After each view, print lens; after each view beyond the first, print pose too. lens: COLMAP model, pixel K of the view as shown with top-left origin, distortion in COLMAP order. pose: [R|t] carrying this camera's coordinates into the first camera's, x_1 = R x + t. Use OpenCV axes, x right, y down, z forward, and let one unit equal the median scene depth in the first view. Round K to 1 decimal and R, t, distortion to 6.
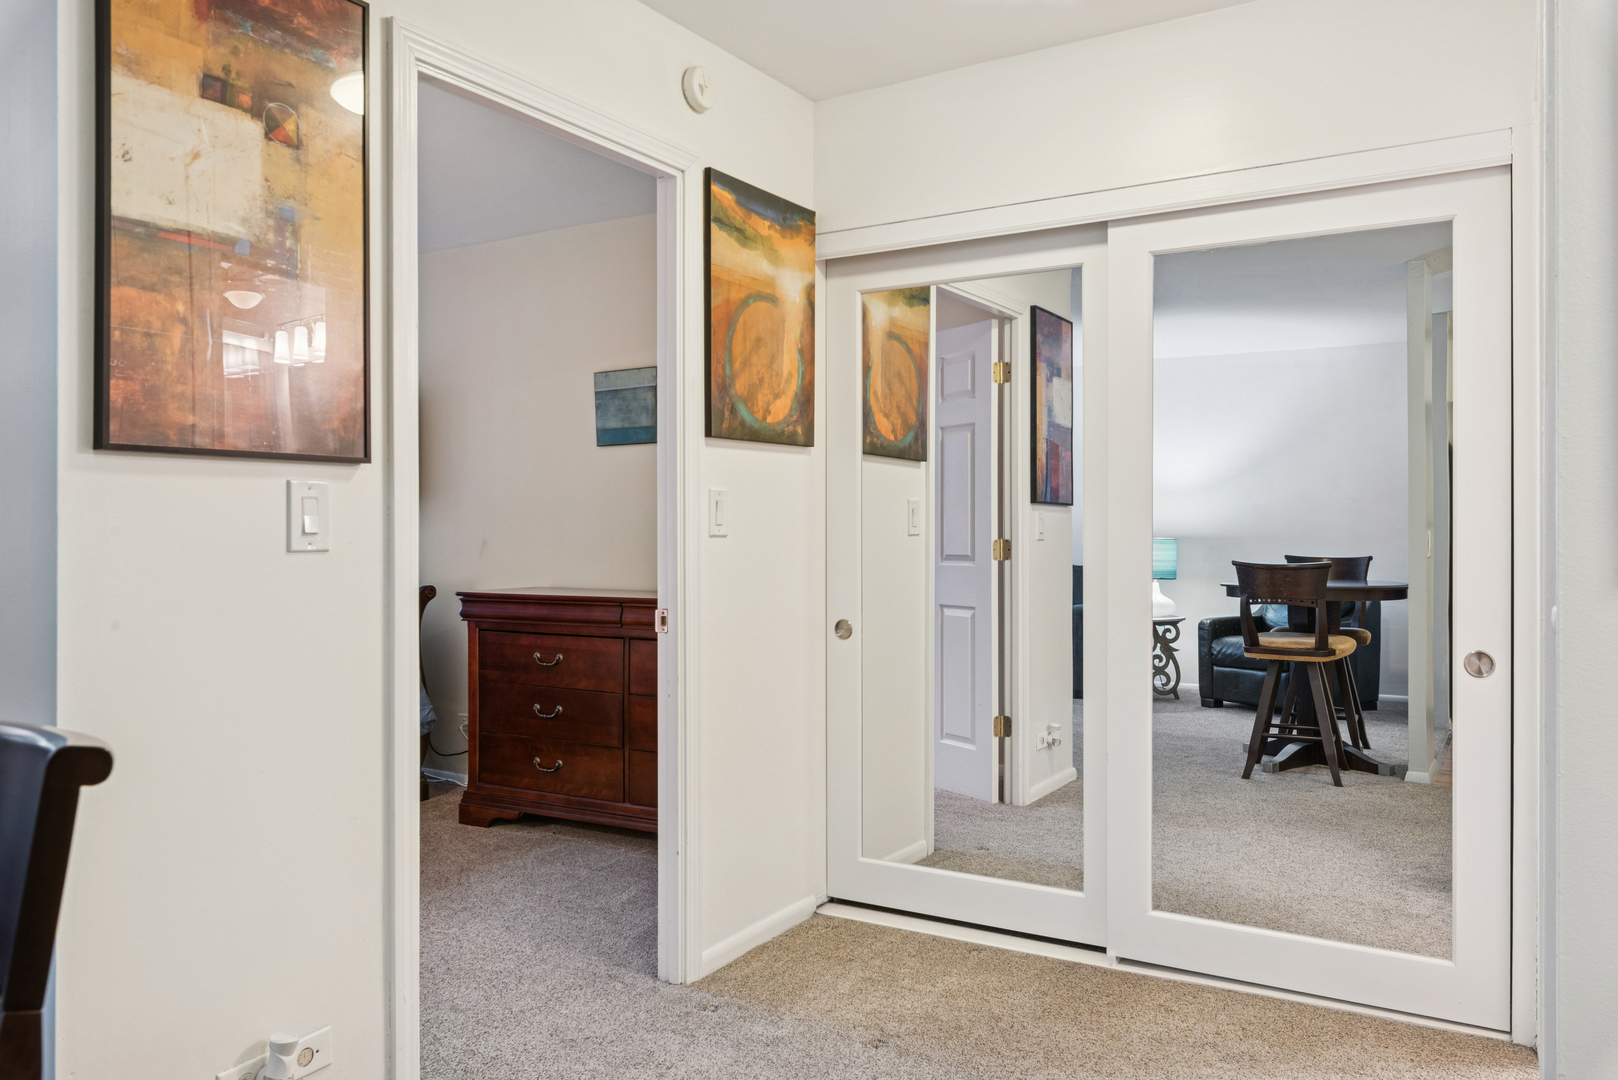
lens RADIAL K [[1150.4, 0, 809.8], [0, 1150.4, 527.3], [0, 0, 1]] dist [-0.003768, -0.001155]
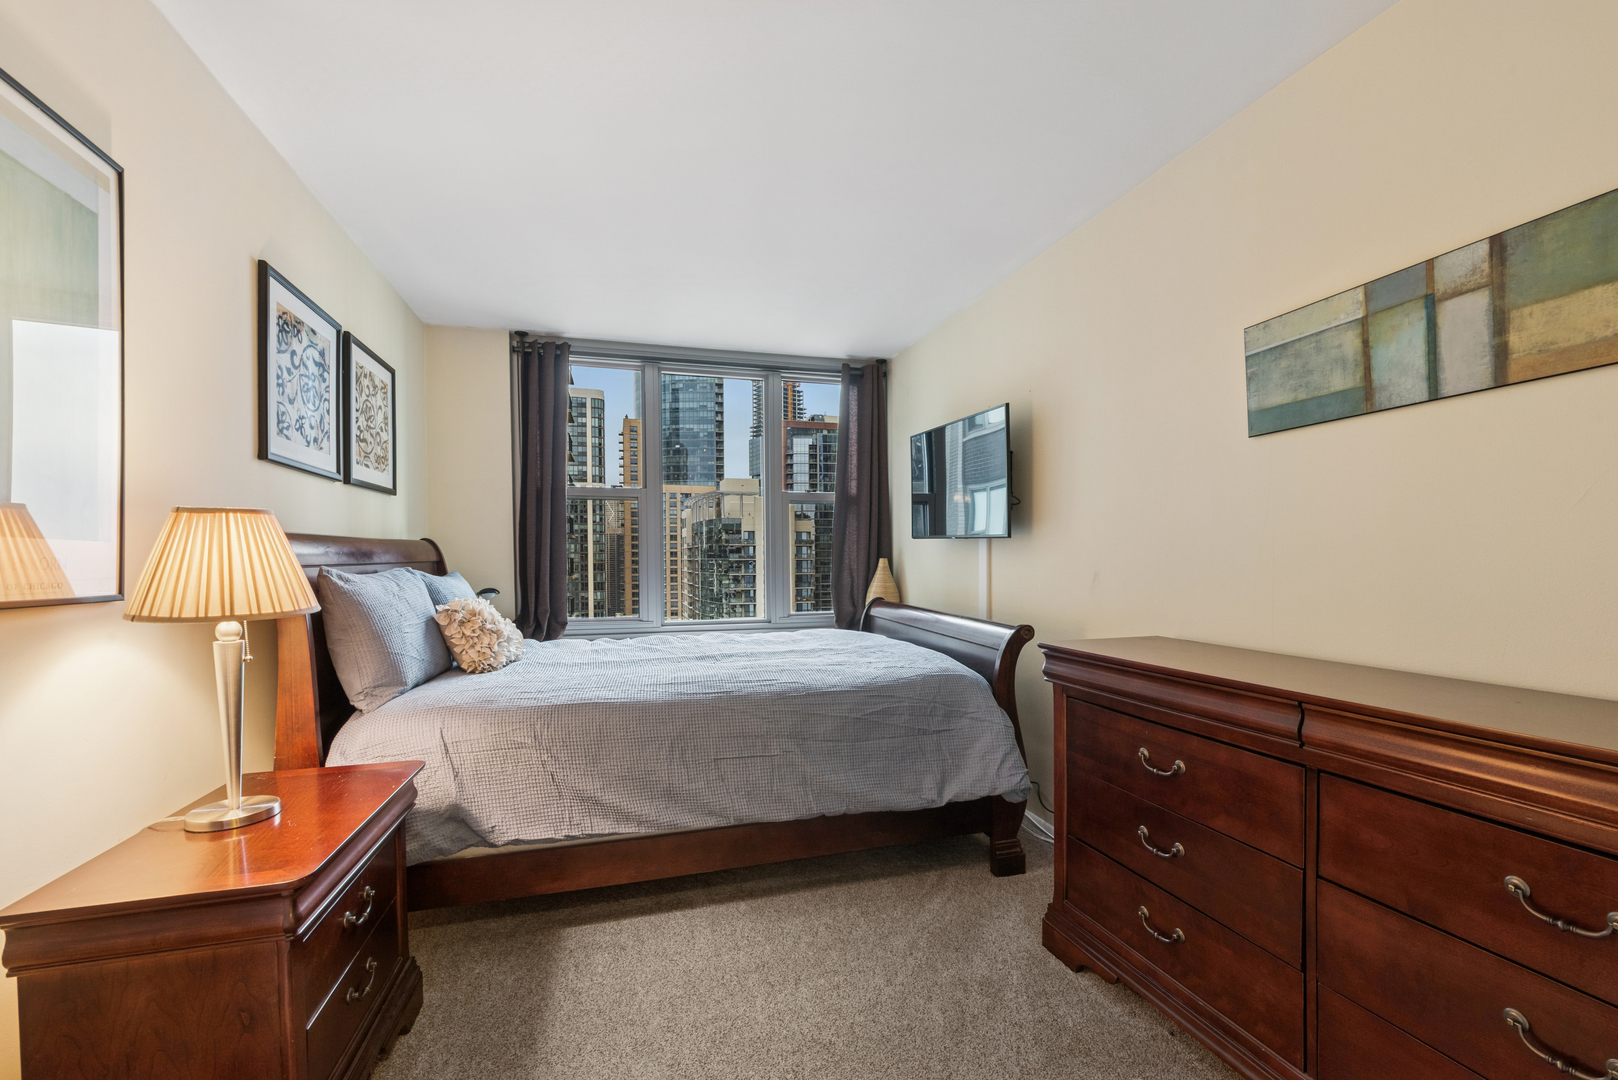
lens RADIAL K [[703.5, 0, 830.9], [0, 703.5, 569.9], [0, 0, 1]] dist [-0.000099, 0.000157]
pose [[0.753274, 0.005419, -0.657684, -0.103097], [0.004920, 0.999892, 0.013874, 0.000096], [0.657688, -0.013687, 0.753166, 0.555897]]
